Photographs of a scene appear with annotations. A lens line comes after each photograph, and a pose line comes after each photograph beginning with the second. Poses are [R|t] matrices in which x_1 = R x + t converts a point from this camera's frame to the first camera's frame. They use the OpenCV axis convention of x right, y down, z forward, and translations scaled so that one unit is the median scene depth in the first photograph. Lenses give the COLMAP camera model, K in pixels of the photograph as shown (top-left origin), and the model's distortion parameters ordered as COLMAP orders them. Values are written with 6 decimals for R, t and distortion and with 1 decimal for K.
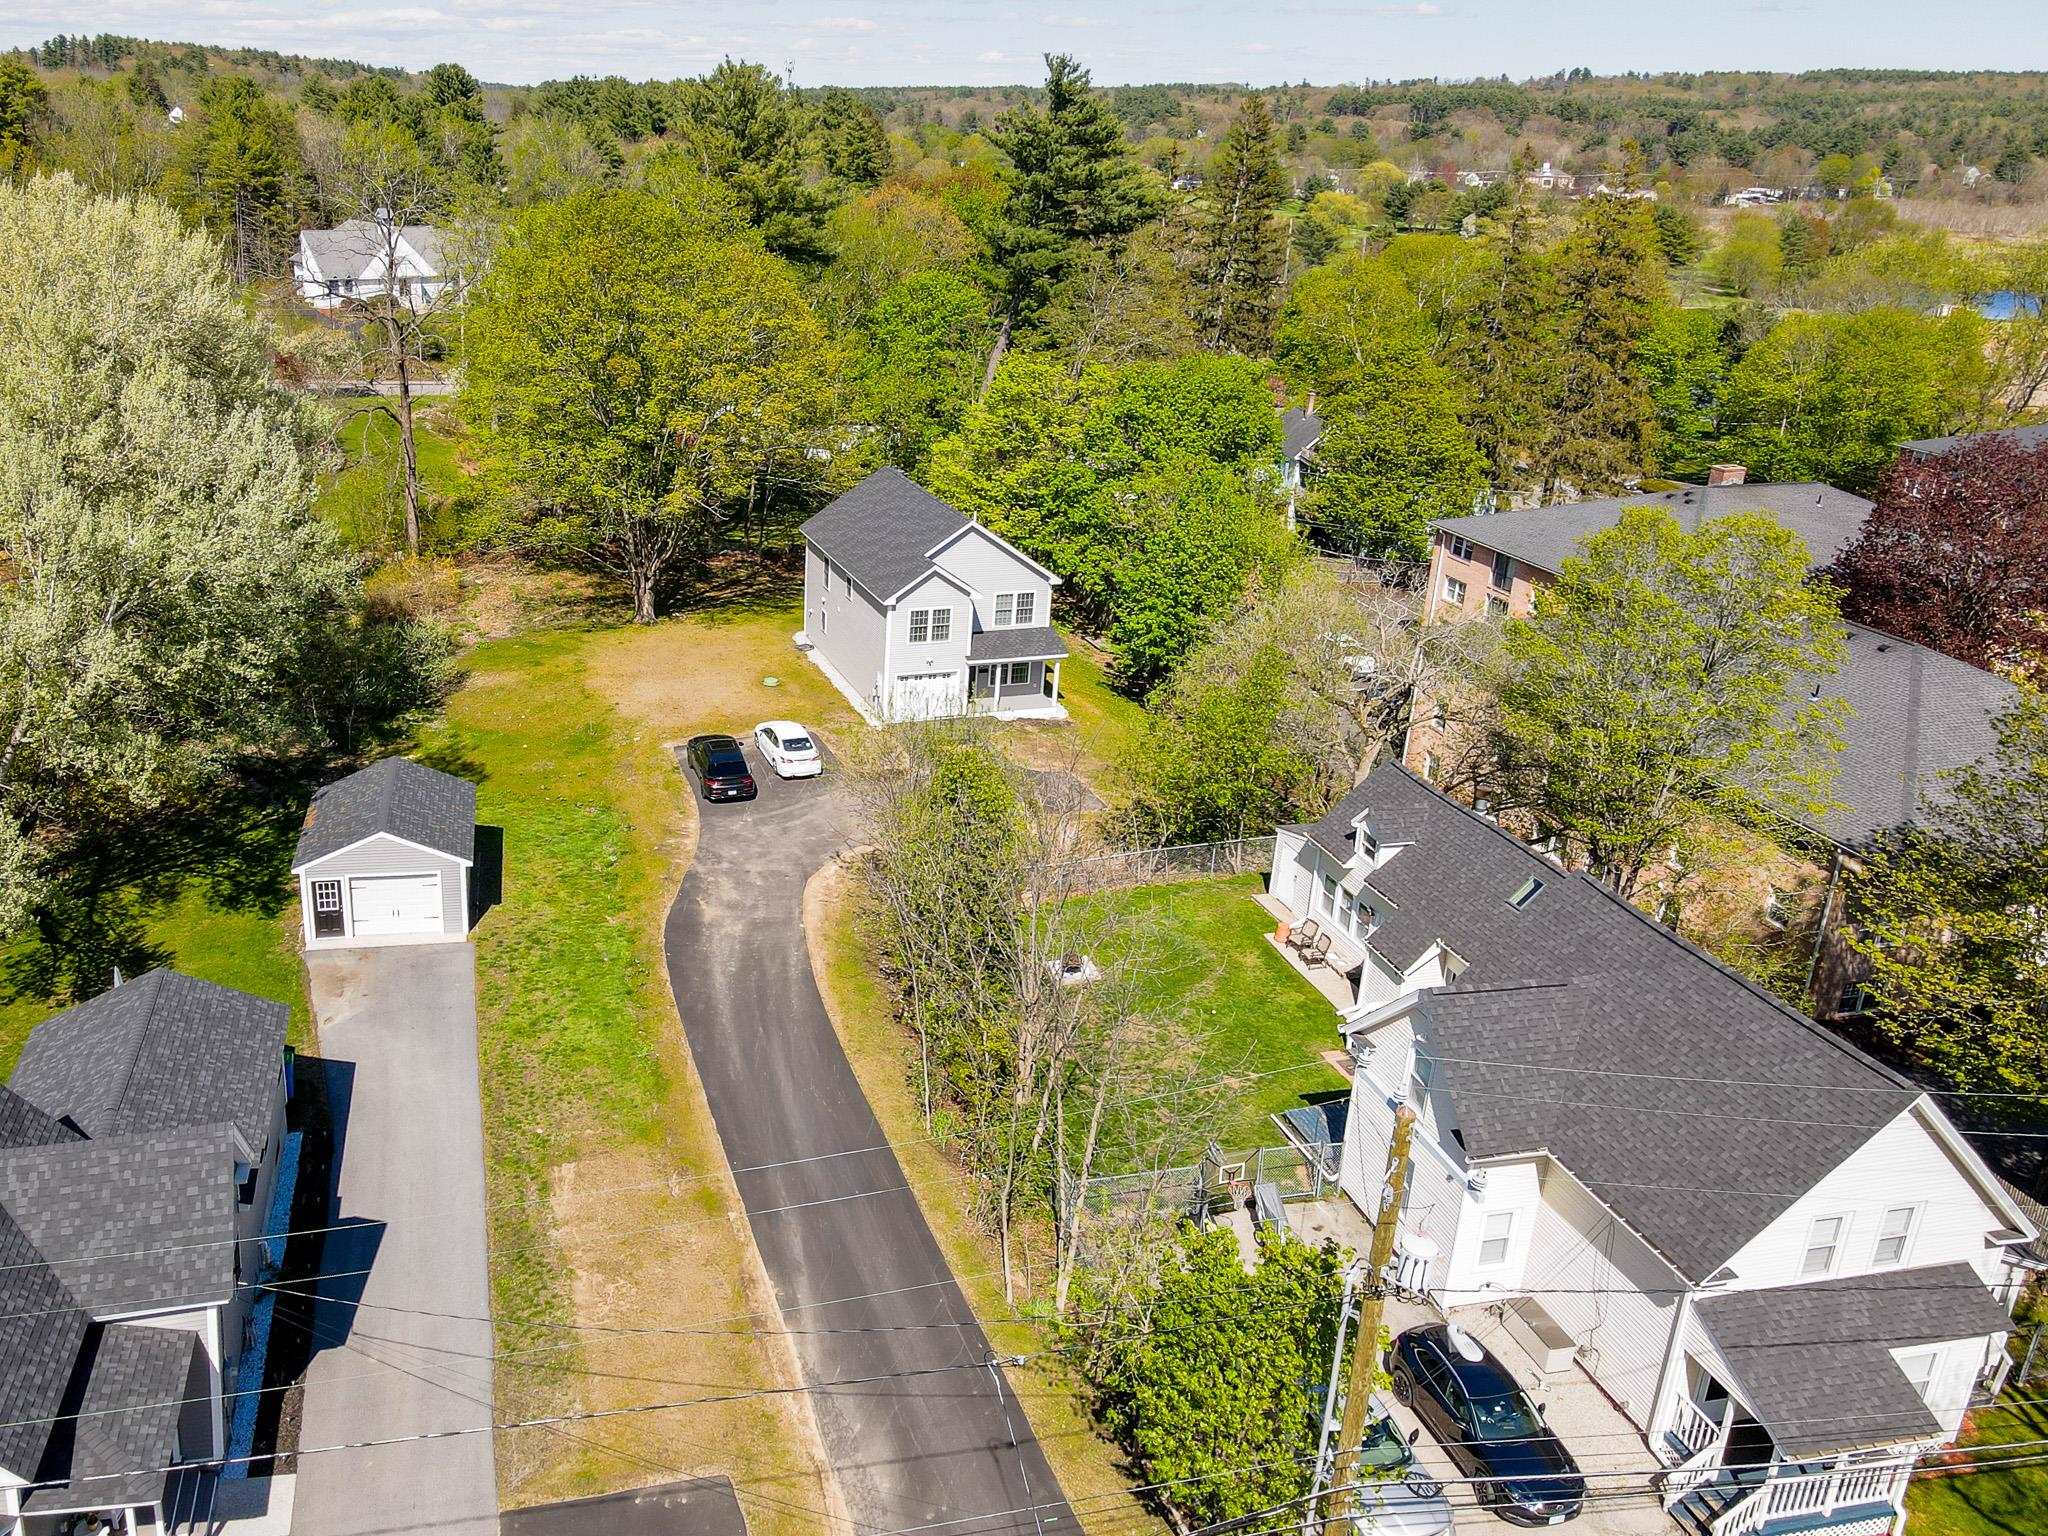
lens RADIAL K [[1517.8, 0, 1027.4], [0, 1517.8, 802.0], [0, 0, 1]] dist [0.002316, 0.003075]
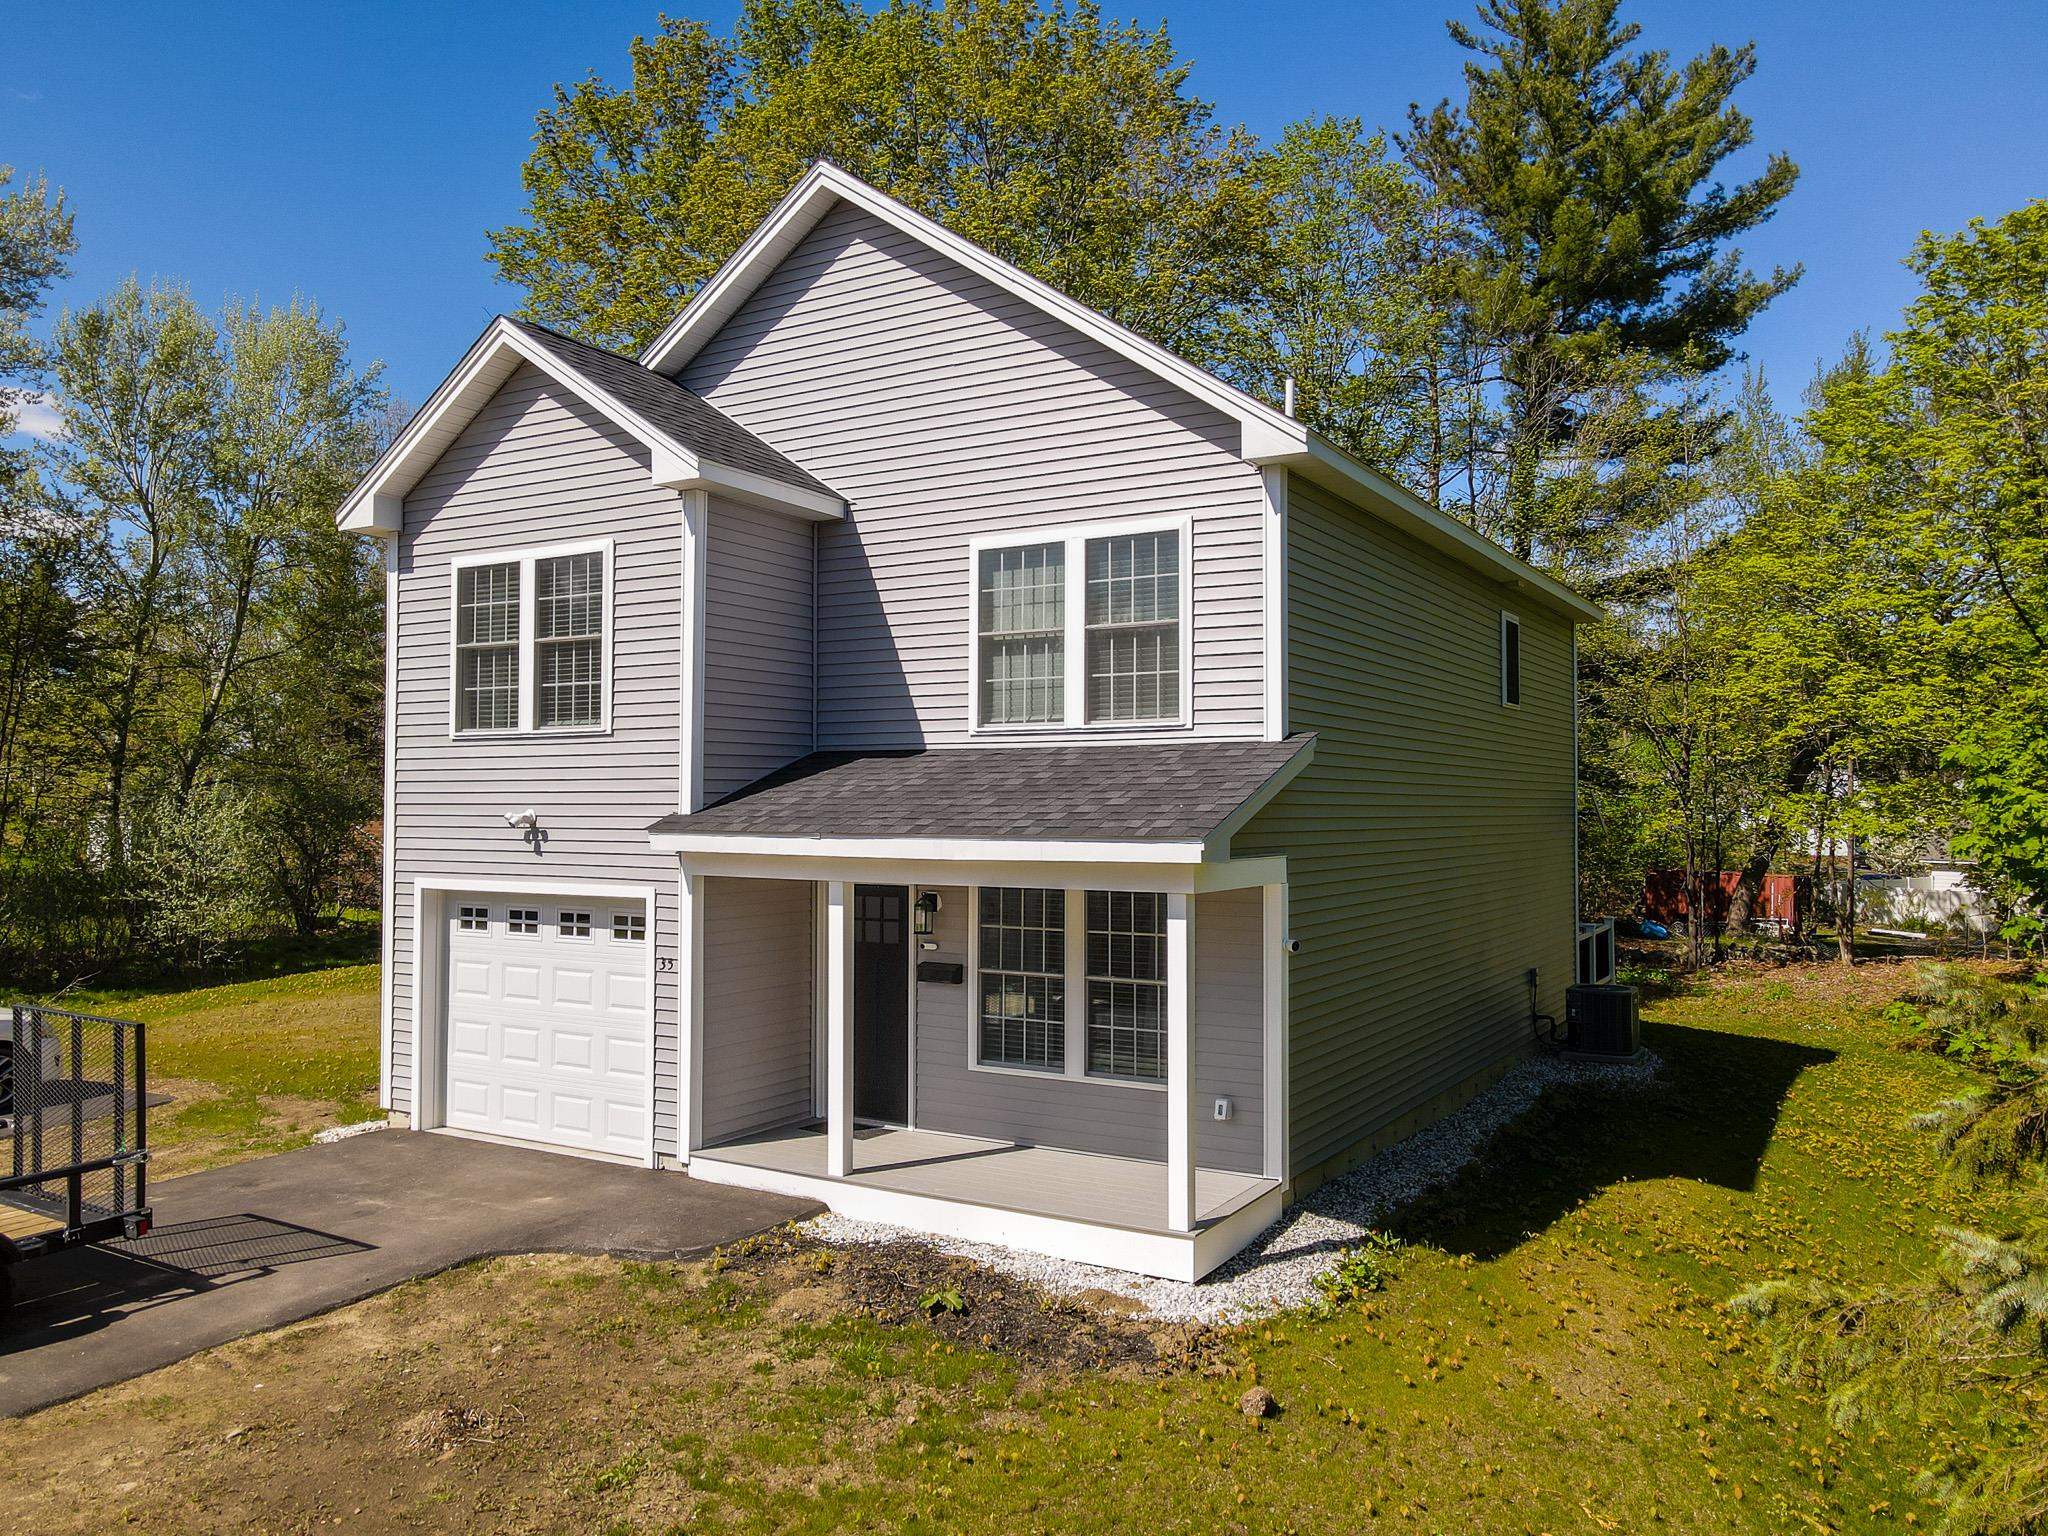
lens RADIAL K [[1517.8, 0, 1027.4], [0, 1517.8, 802.0], [0, 0, 1]] dist [0.002316, 0.003075]
pose [[0.589002, -0.066358, -0.805402, 0.136196], [-0.285212, 0.915421, -0.284003, -0.057936], [0.756128, 0.396989, 0.520259, 0.941377]]
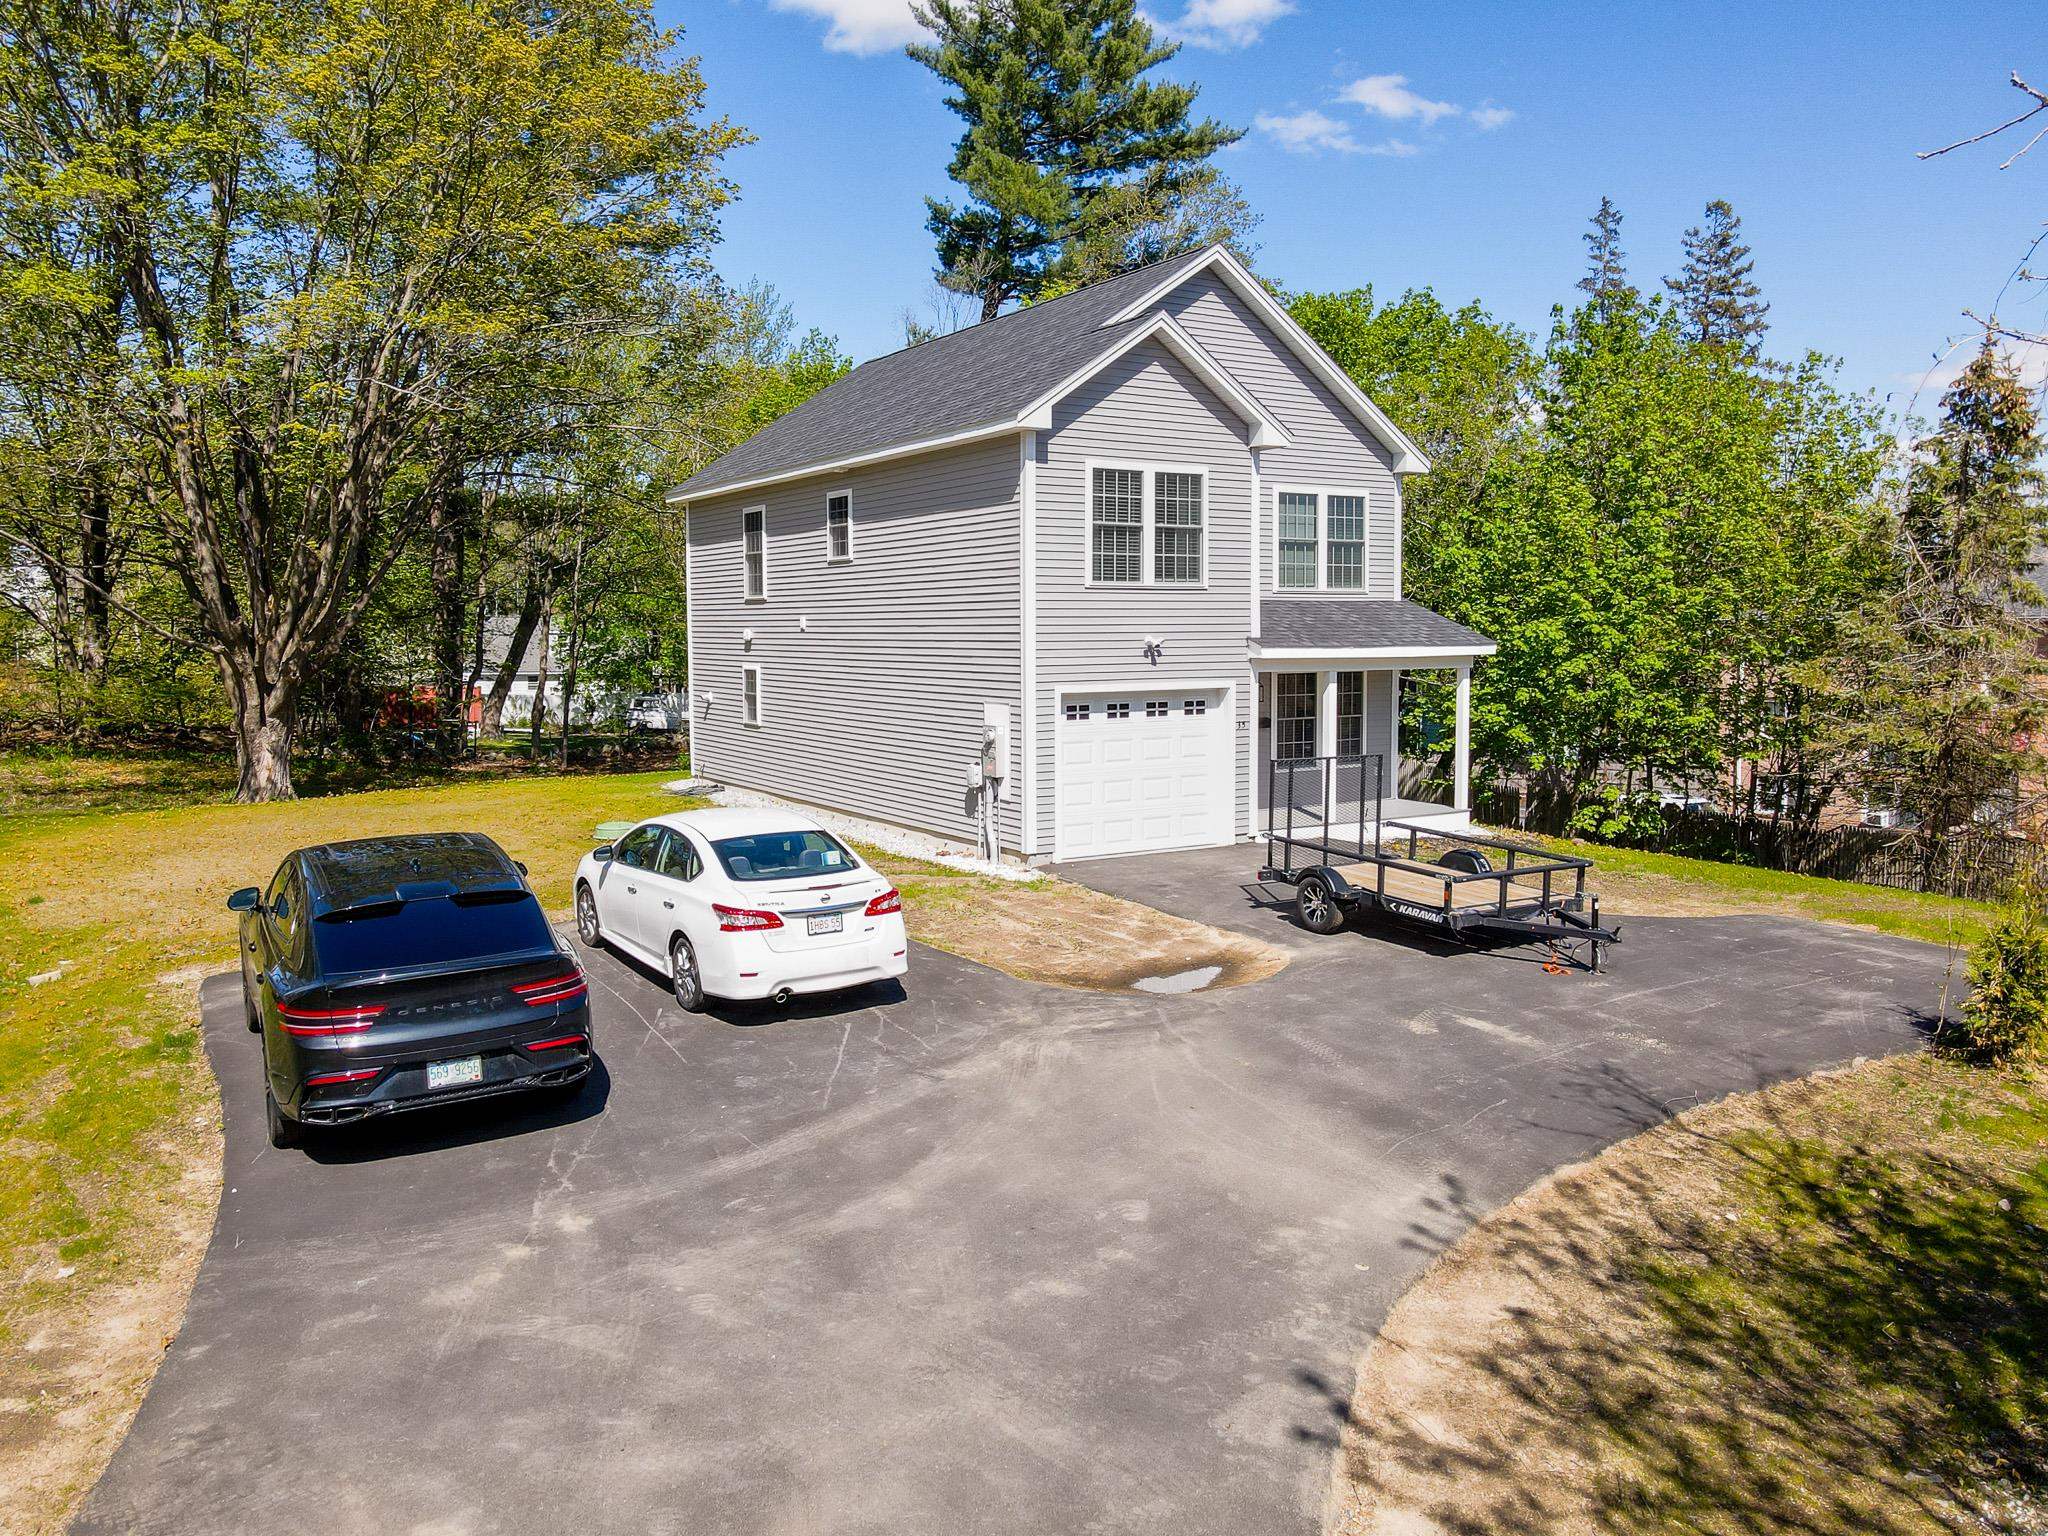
lens RADIAL K [[1486.2, 0, 1082.5], [0, 1486.2, 765.1], [0, 0, 1]] dist [0.002160, 0.002037]
pose [[0.980119, -0.087354, 0.178147, -0.133833], [0.137225, 0.946939, -0.290647, 0.015346], [-0.143305, 0.309315, 0.940100, 0.723056]]
